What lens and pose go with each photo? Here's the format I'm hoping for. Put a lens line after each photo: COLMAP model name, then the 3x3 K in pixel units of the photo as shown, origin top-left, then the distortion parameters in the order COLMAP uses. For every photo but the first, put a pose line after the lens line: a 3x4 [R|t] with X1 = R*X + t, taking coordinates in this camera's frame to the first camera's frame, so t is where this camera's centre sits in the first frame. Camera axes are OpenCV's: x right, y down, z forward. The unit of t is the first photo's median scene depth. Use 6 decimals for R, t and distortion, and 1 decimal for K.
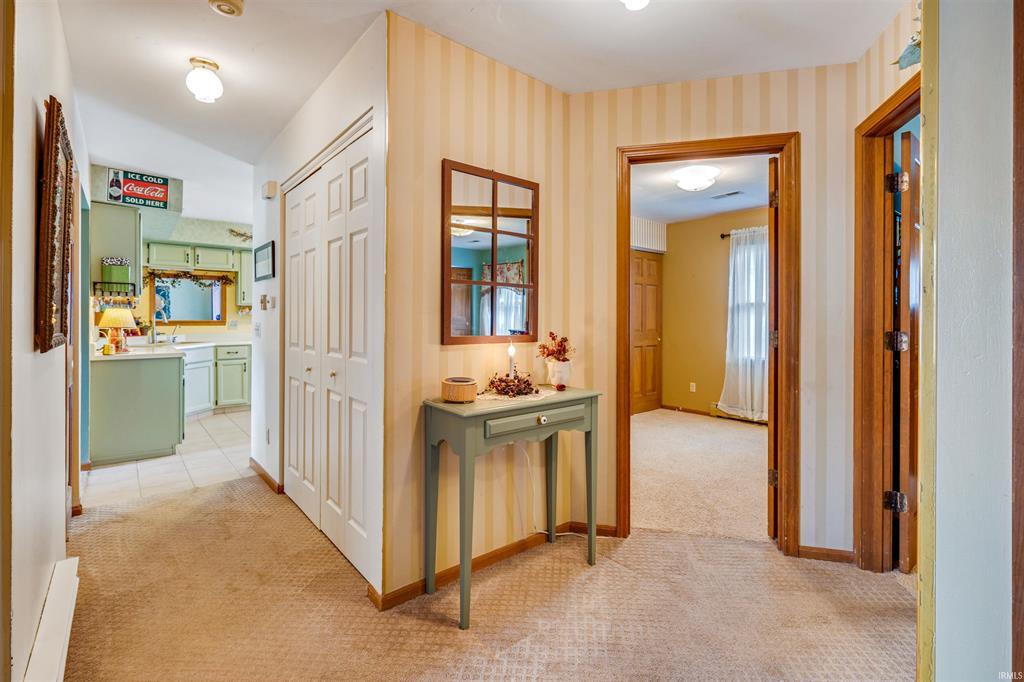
lens RADIAL K [[469.0, 0, 520.5], [0, 469.0, 311.9], [0, 0, 1]] dist [-0.000937, -0.000020]
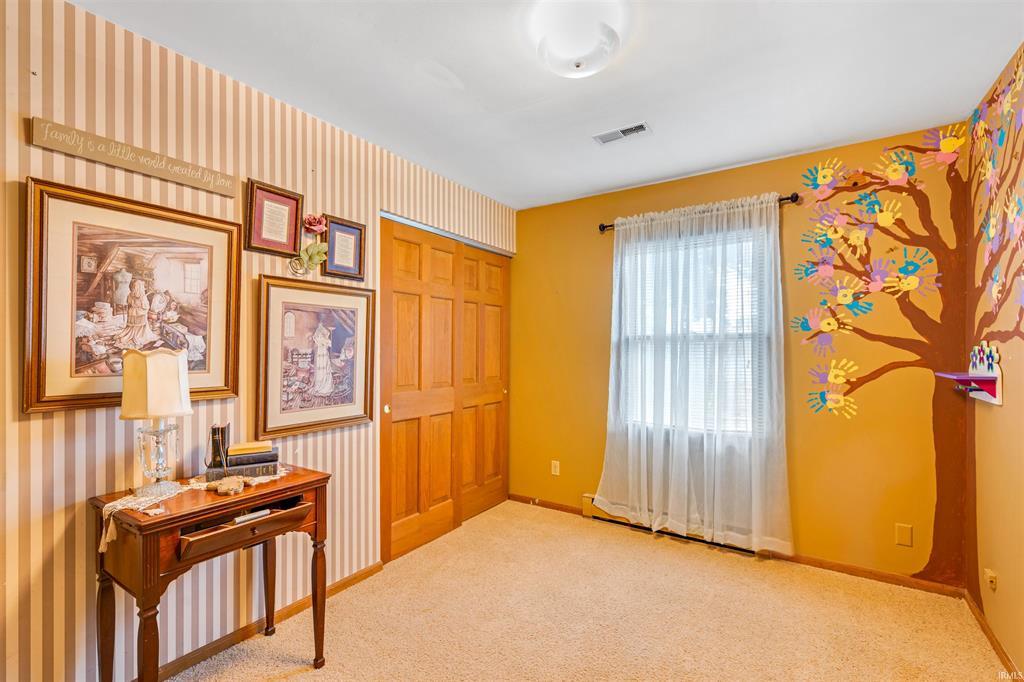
lens RADIAL K [[457.0, 0, 507.9], [0, 457.0, 336.5], [0, 0, 1]] dist [-0.000316, 0.000316]
pose [[0.961986, 0.003962, 0.273069, 0.136713], [-0.002312, 0.999977, -0.006364, -0.012044], [-0.273088, 0.005490, 0.961973, 0.424516]]
